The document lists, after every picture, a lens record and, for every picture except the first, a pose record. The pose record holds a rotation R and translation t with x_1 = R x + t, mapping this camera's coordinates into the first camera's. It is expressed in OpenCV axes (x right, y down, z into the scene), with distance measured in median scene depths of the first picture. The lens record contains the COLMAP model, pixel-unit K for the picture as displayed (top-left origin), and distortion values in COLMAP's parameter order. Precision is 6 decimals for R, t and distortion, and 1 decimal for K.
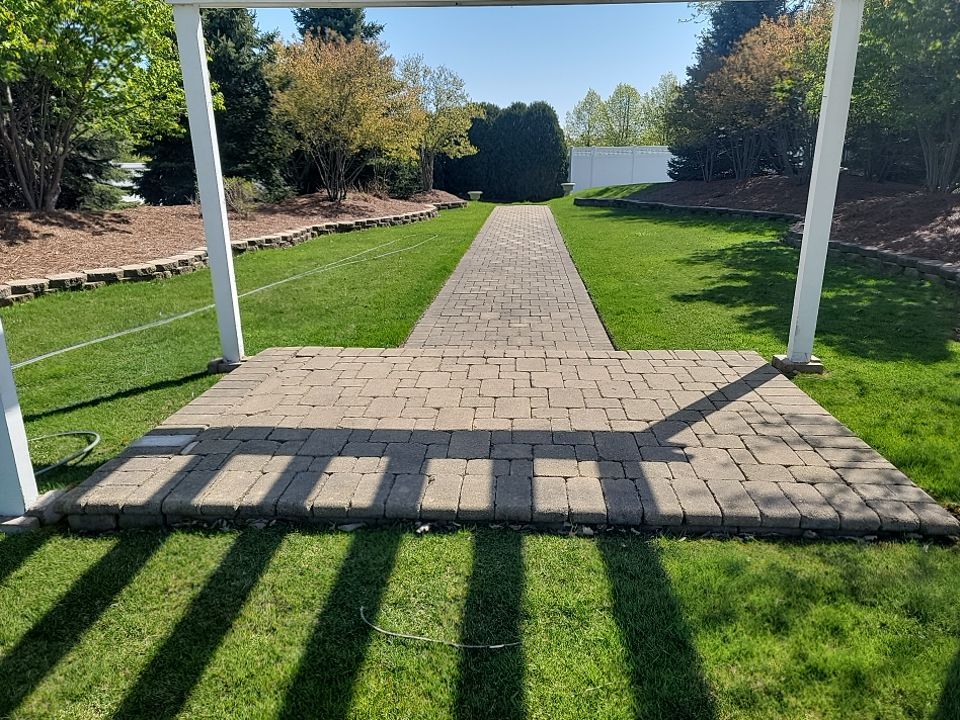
lens RADIAL K [[668.0, 0, 482.8], [0, 668.0, 354.1], [0, 0, 1]] dist [0.064027, -0.040406]
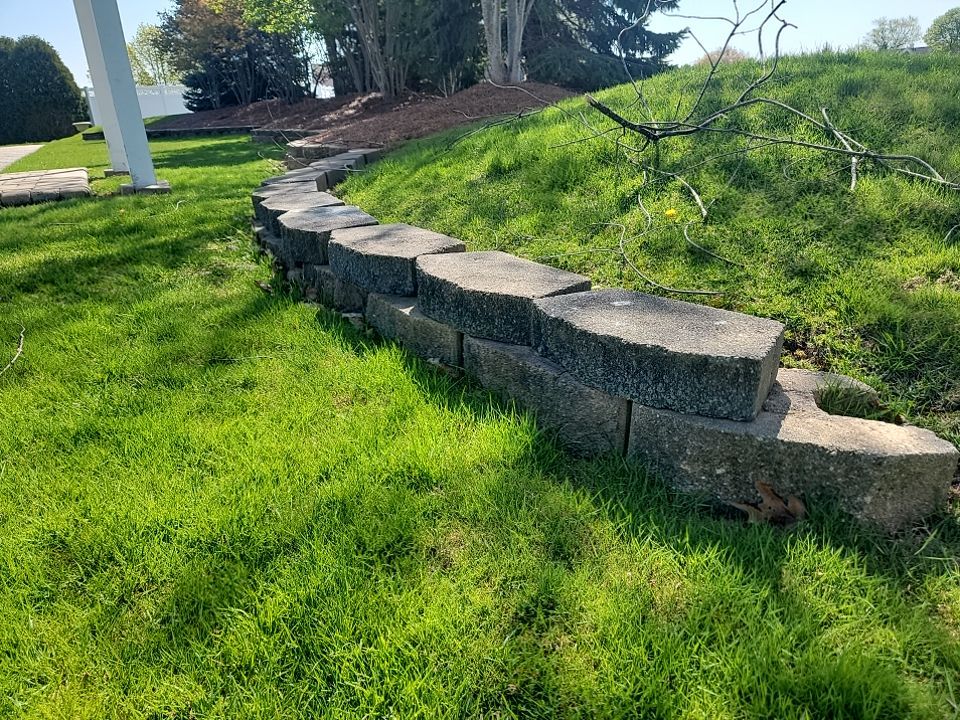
lens RADIAL K [[668.0, 0, 479.2], [0, 668.0, 359.7], [0, 0, 1]] dist [0.064027, -0.040406]
pose [[0.847716, -0.228534, 0.478695, 0.475309], [0.199770, 0.973535, 0.111006, 0.507982], [-0.491395, 0.001527, 0.870936, -0.677542]]
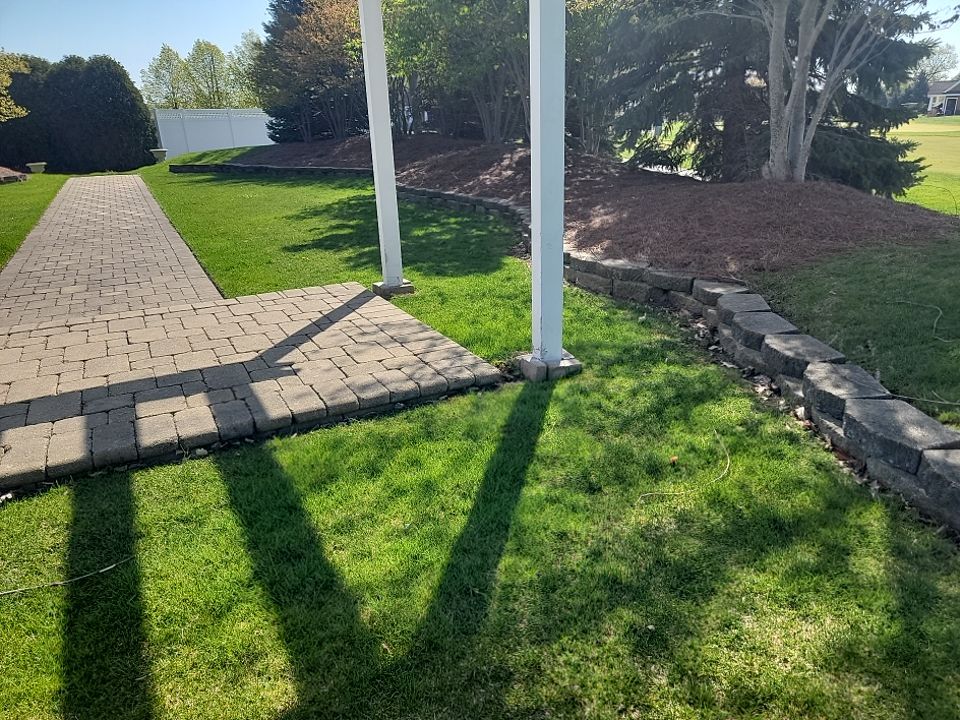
lens RADIAL K [[668.0, 0, 486.9], [0, 668.0, 365.6], [0, 0, 1]] dist [0.064027, -0.040406]
pose [[0.852677, -0.198776, 0.483146, 0.036545], [0.169282, 0.980018, 0.104444, 0.065627], [-0.494253, -0.007269, 0.869288, -0.075092]]
